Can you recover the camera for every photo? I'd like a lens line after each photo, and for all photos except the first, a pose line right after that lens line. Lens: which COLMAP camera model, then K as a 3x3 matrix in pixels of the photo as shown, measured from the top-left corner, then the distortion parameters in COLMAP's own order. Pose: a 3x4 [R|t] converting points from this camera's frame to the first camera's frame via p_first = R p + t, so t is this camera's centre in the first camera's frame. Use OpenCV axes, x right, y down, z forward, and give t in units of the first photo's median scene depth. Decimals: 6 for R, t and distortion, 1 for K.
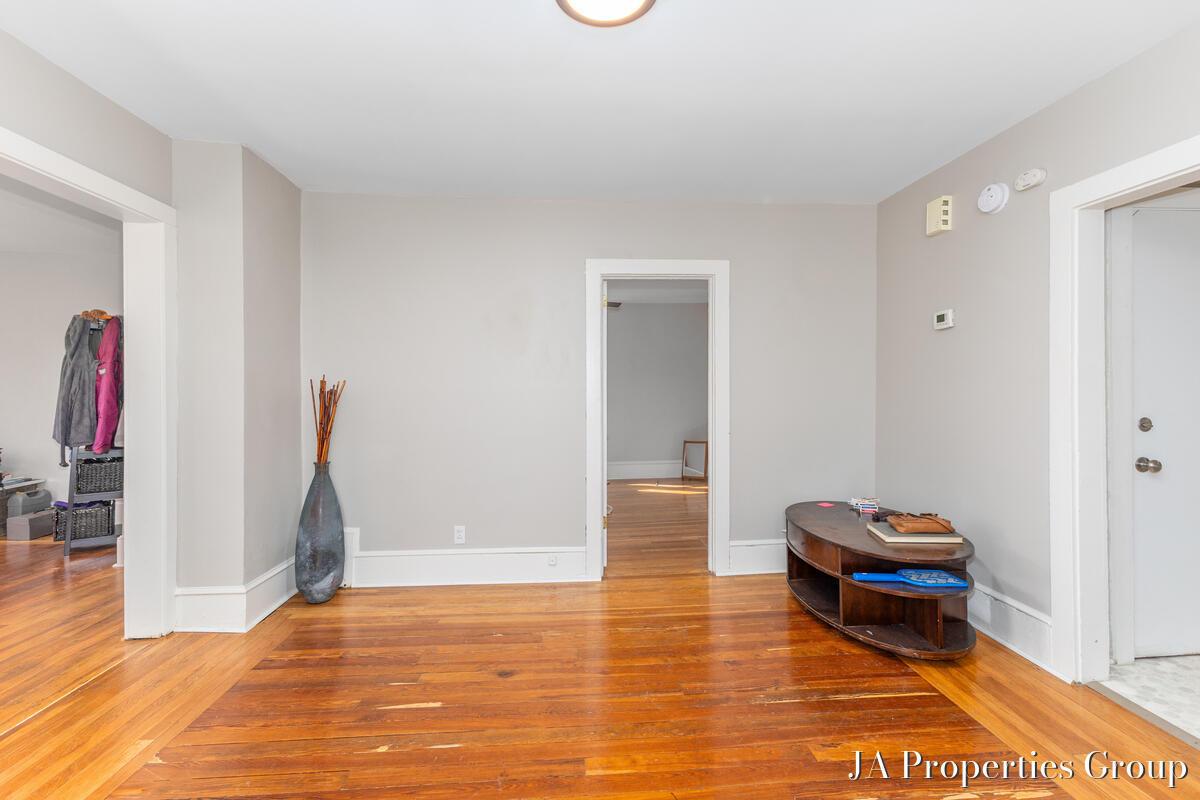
lens RADIAL K [[512.1, 0, 605.7], [0, 512.1, 387.3], [0, 0, 1]] dist [0.002127, 0.000074]
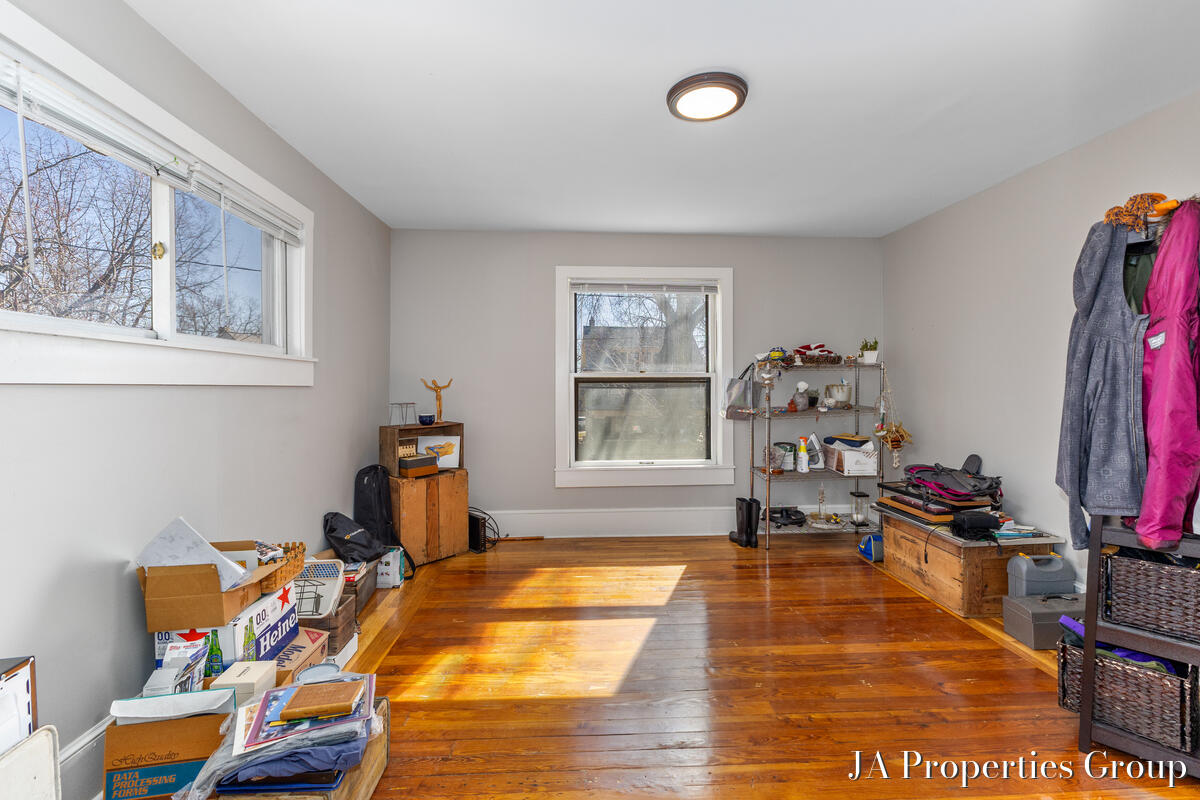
lens RADIAL K [[512.1, 0, 605.7], [0, 512.1, 387.3], [0, 0, 1]] dist [0.002127, 0.000074]
pose [[-0.042095, -0.002164, -0.999111, -0.557937], [0.017629, 0.999840, -0.002908, -0.000709], [0.998958, -0.017736, -0.042050, 0.581658]]
